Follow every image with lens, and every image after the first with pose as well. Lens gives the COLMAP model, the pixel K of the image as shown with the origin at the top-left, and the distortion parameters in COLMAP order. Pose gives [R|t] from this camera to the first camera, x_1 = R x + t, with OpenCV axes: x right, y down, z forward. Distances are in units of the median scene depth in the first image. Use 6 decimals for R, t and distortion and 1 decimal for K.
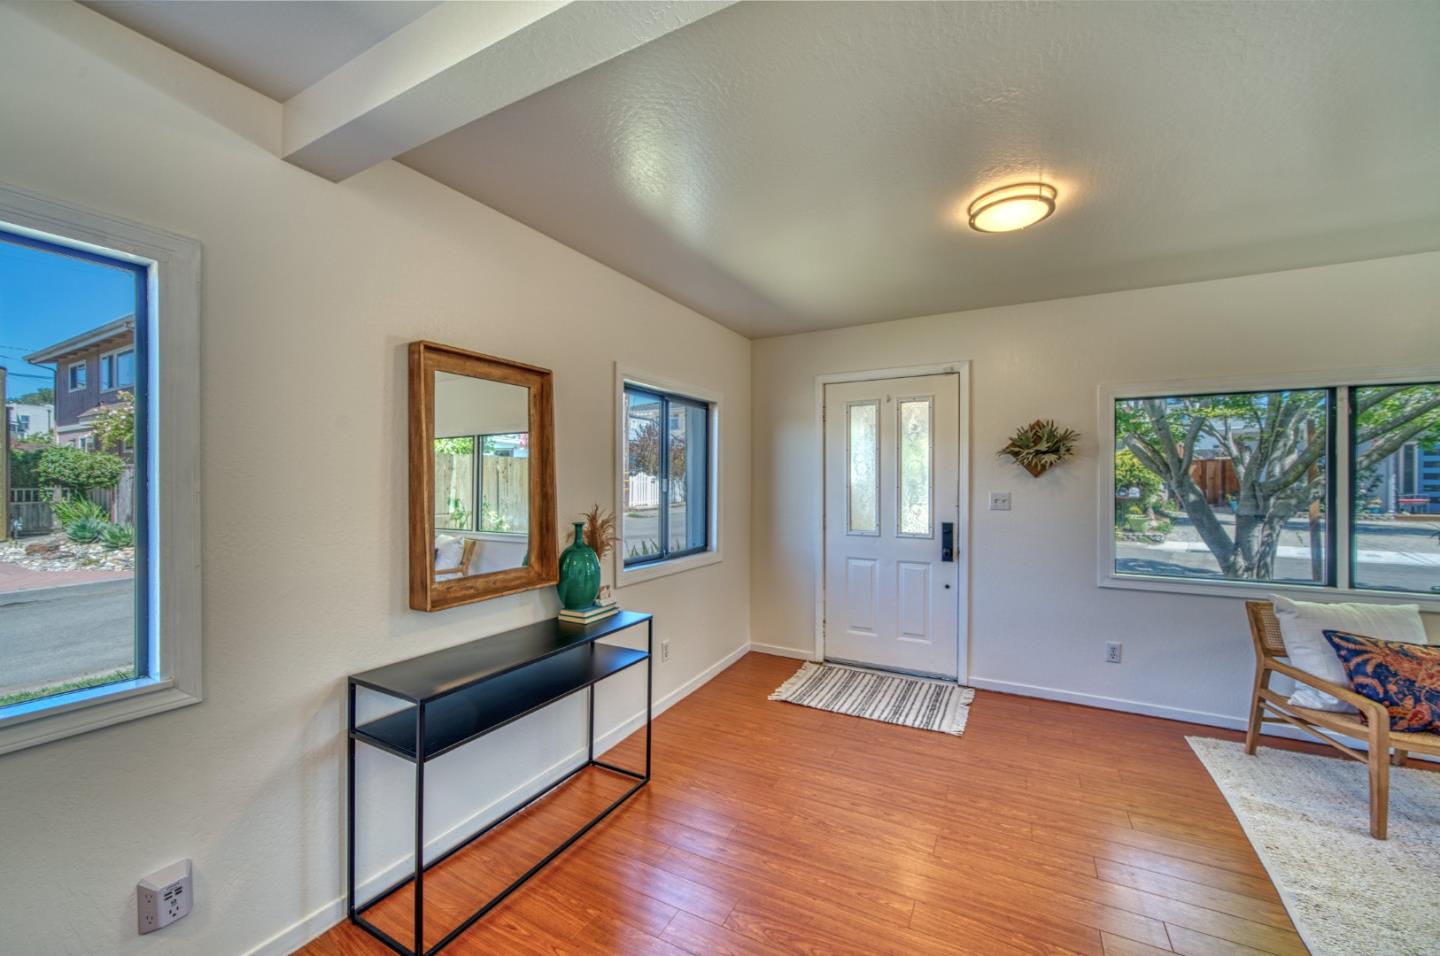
lens RADIAL K [[547.0, 0, 720.9], [0, 547.0, 476.7], [0, 0, 1]] dist [-0.010233, 0.000309]
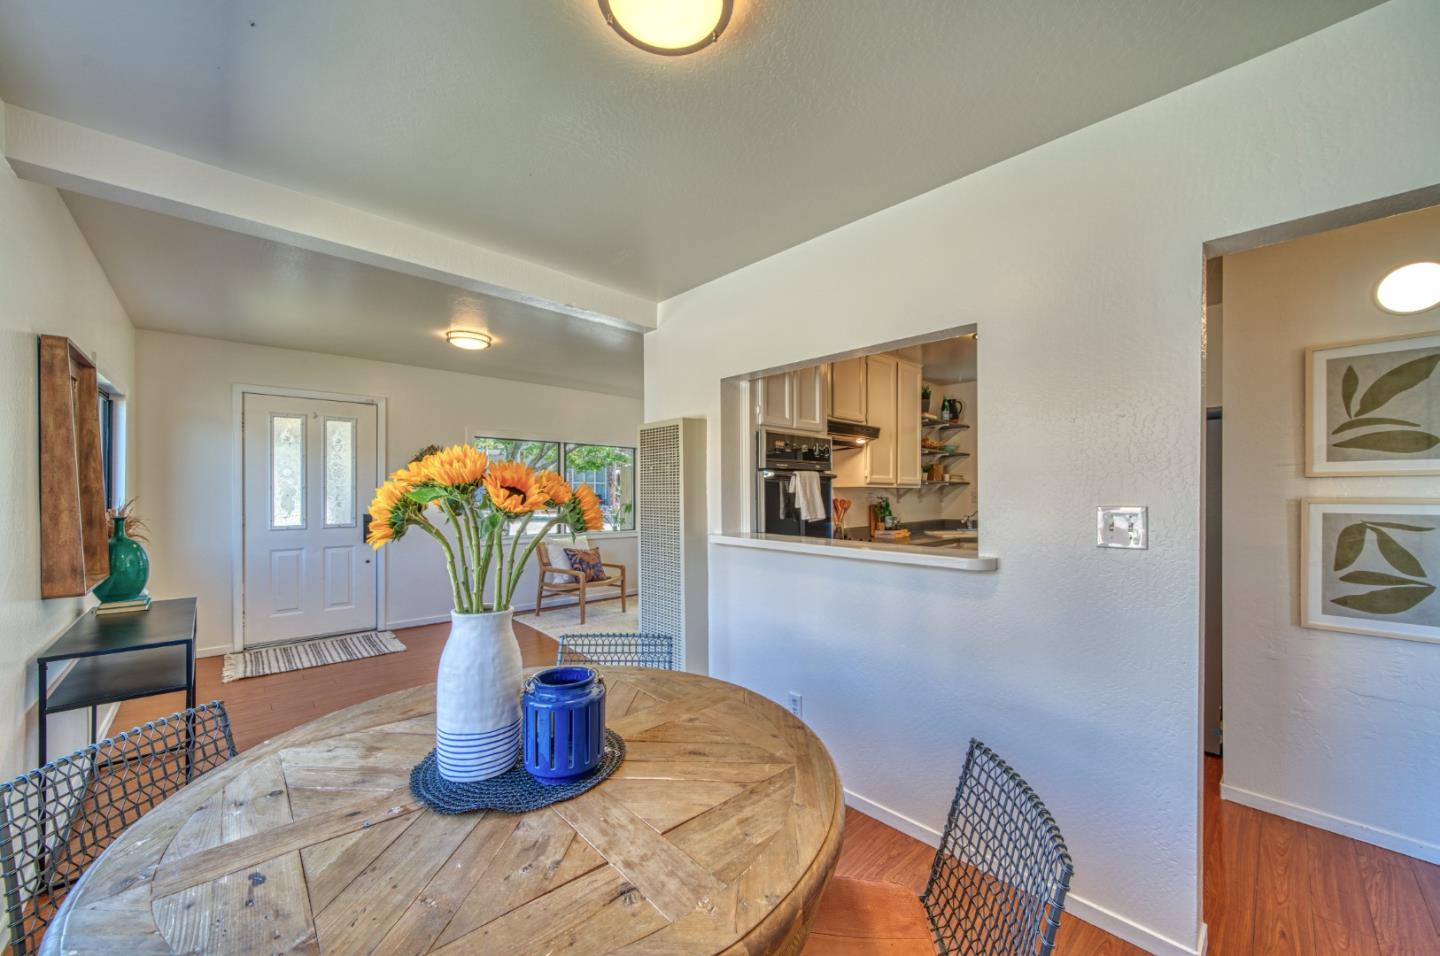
lens RADIAL K [[547.0, 0, 729.6], [0, 547.0, 502.4], [0, 0, 1]] dist [-0.010233, 0.000309]
pose [[0.319738, -0.019236, 0.947311, -0.624662], [-0.010073, 0.999668, 0.023700, 0.014426], [-0.947453, -0.017120, 0.319438, -0.302530]]
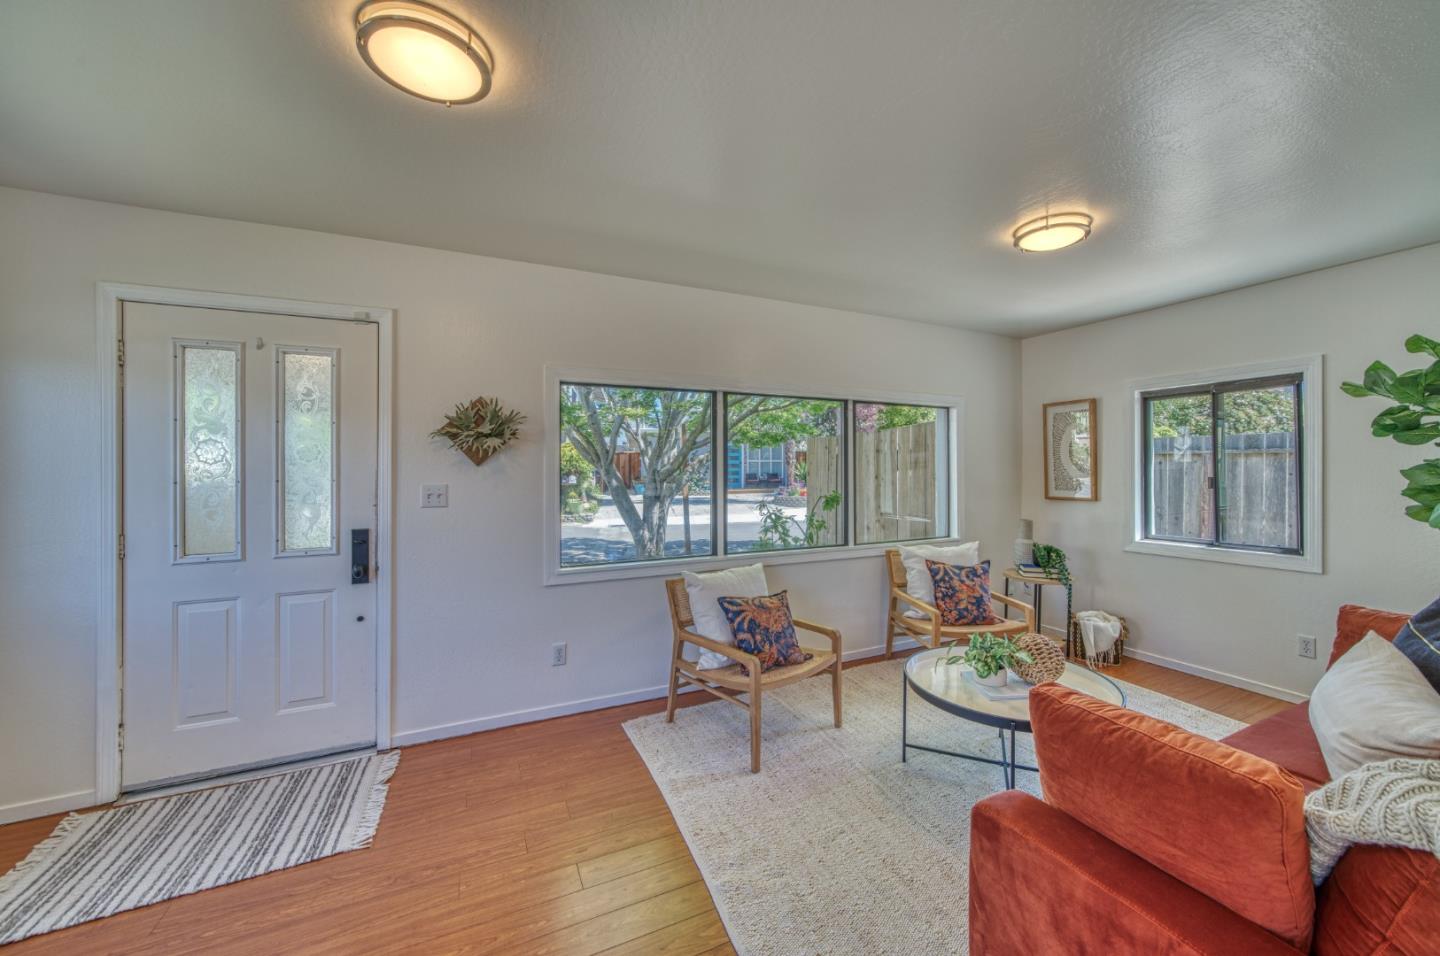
lens RADIAL K [[547.0, 0, 729.5], [0, 547.0, 458.5], [0, 0, 1]] dist [-0.010233, 0.000309]
pose [[0.597774, 0.007849, 0.801626, 0.143339], [0.004876, 0.999898, -0.013427, 0.003836], [-0.801650, 0.011935, 0.597675, 0.202066]]
